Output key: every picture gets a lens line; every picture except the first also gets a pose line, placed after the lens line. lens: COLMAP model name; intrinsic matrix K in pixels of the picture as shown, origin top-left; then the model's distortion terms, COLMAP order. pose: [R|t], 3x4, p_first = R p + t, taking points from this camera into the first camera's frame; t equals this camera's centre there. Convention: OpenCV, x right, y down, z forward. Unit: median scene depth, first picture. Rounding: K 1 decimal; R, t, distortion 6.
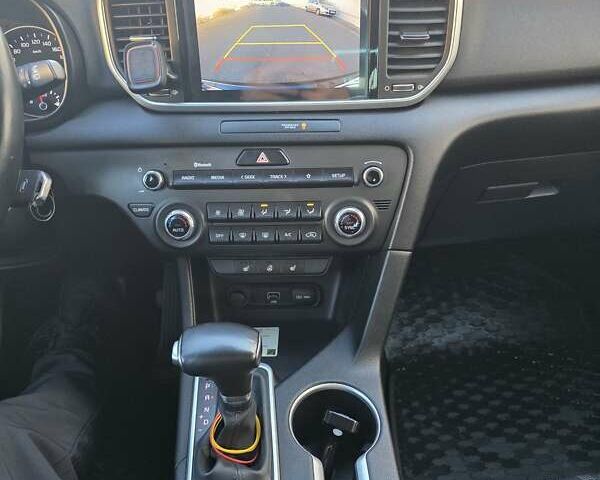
lens RADIAL K [[539.6, 0, 300.6], [0, 539.6, 240.2], [0, 0, 1]] dist [0.052574, -0.041536]
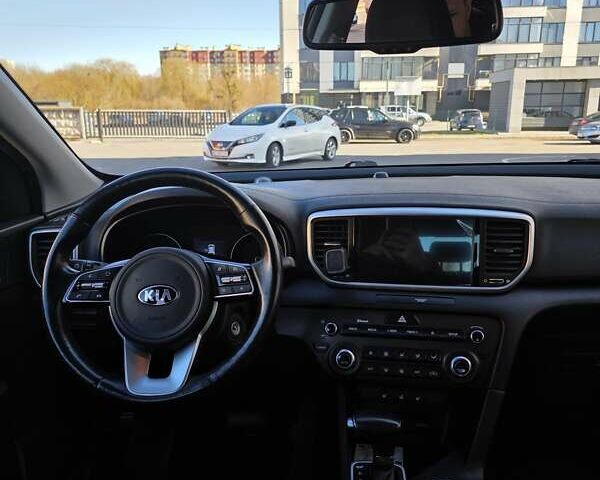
lens RADIAL K [[539.6, 0, 298.6], [0, 539.6, 241.4], [0, 0, 1]] dist [0.052574, -0.041536]
pose [[0.985327, 0.041483, -0.165557, -0.114843], [-0.088459, 0.953684, -0.287509, 0.107392], [0.145962, 0.297936, 0.943361, -0.574663]]
